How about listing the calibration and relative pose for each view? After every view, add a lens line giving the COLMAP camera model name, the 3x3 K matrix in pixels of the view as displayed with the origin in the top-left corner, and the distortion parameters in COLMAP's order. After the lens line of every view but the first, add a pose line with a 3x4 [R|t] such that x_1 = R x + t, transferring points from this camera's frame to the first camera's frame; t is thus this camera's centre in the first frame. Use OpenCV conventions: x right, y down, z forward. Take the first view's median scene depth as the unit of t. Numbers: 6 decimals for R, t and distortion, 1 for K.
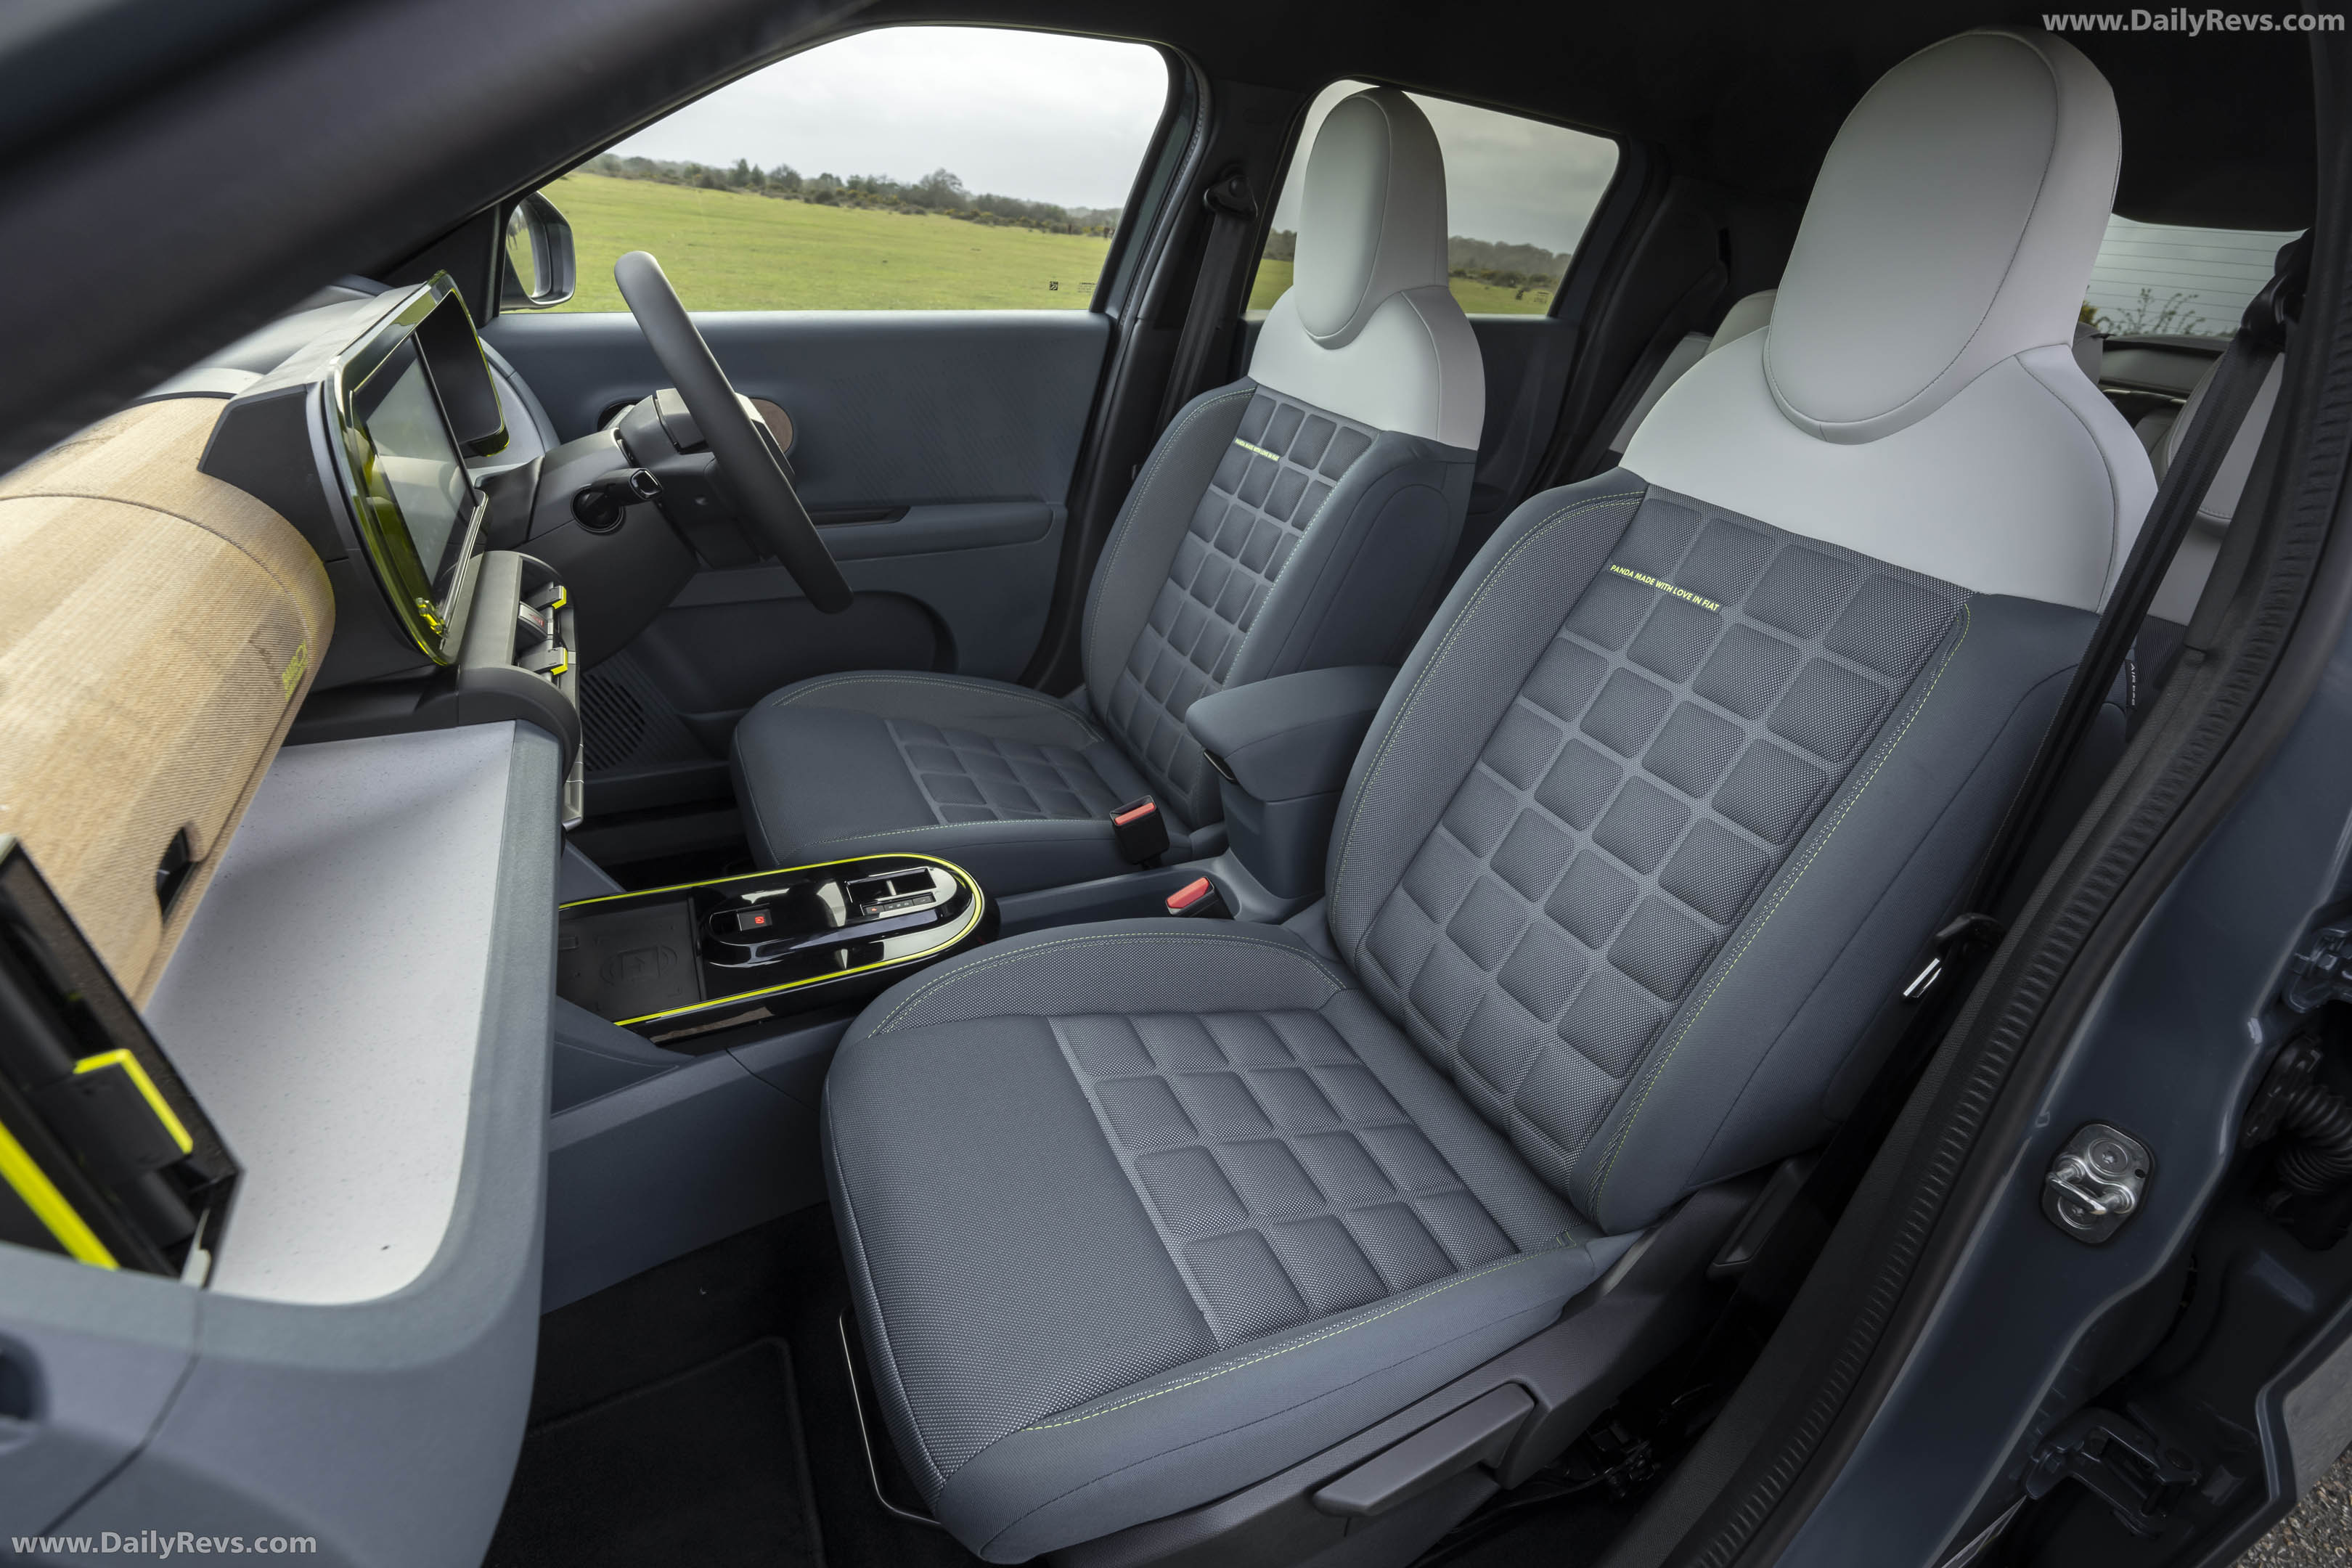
lens RADIAL K [[1099.0, 0, 1274.3], [0, 1099.0, 794.2], [0, 0, 1]] dist [0.002174, -0.010434]
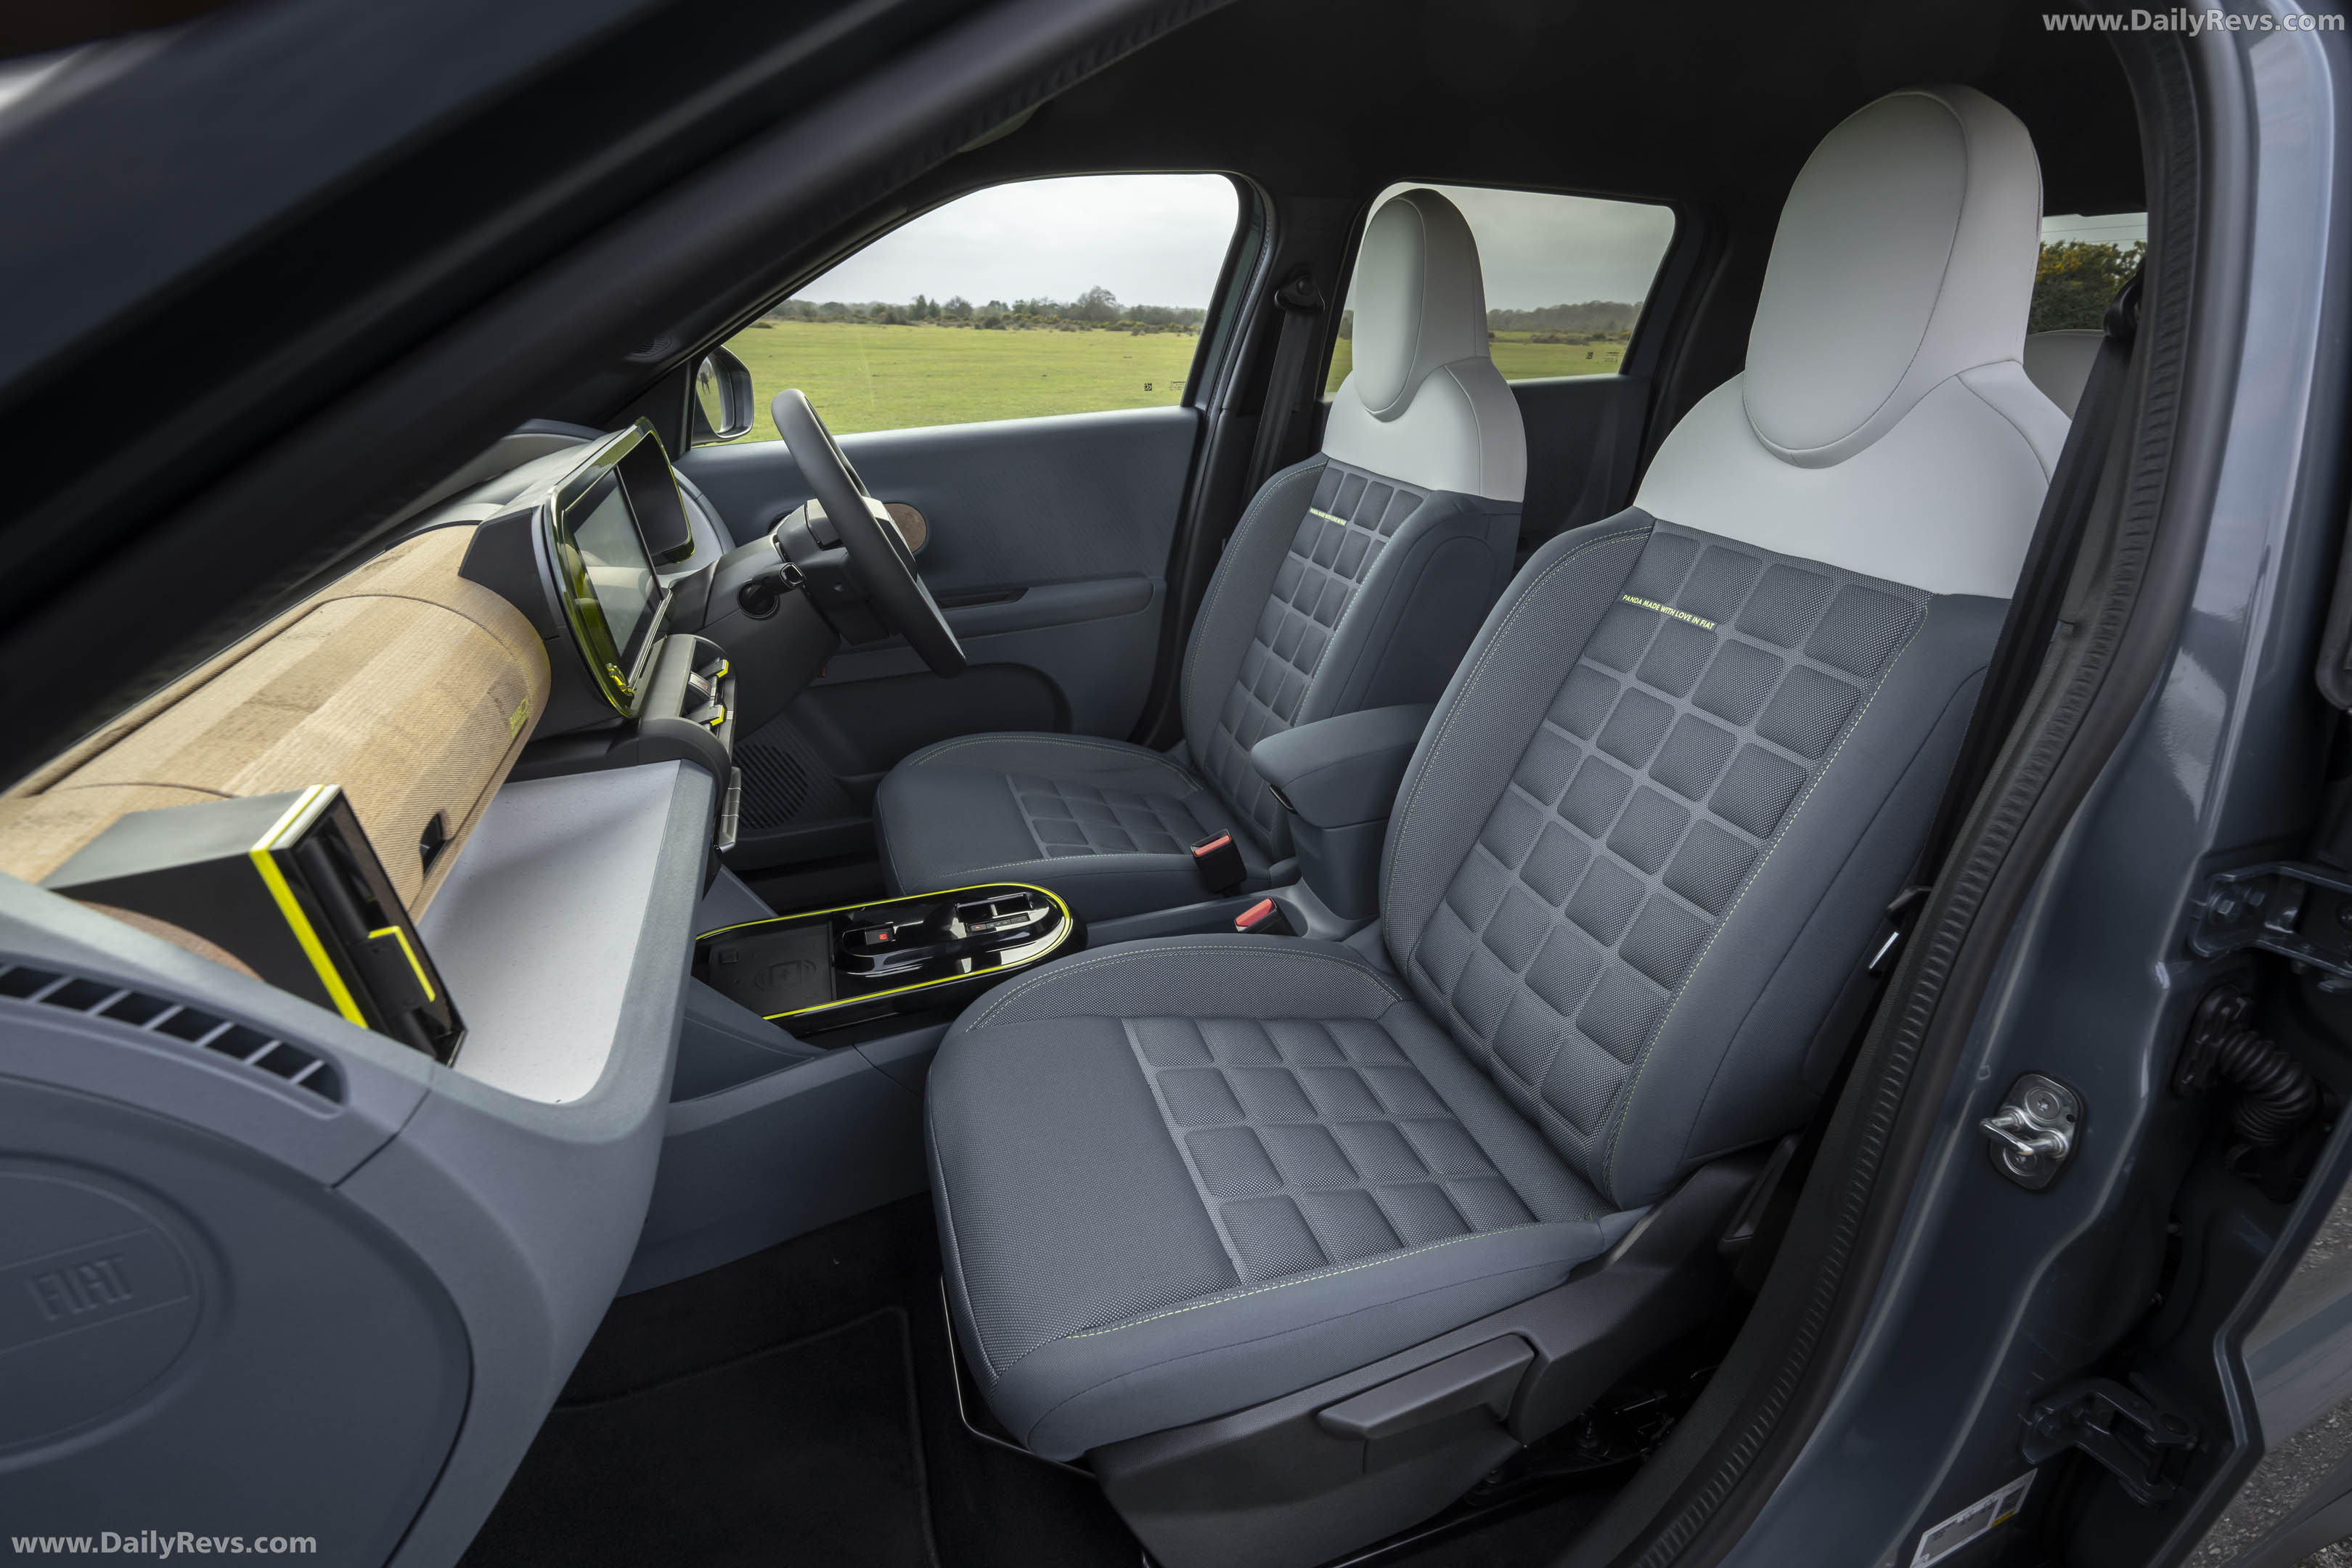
lens RADIAL K [[1099.0, 0, 1274.3], [0, 1099.0, 794.2], [0, 0, 1]] dist [0.002174, -0.010434]
pose [[0.989459, -0.033767, -0.140820, 0.114912], [0.024383, 0.997398, -0.067839, 0.052977], [0.142745, 0.063690, 0.987708, -0.106655]]
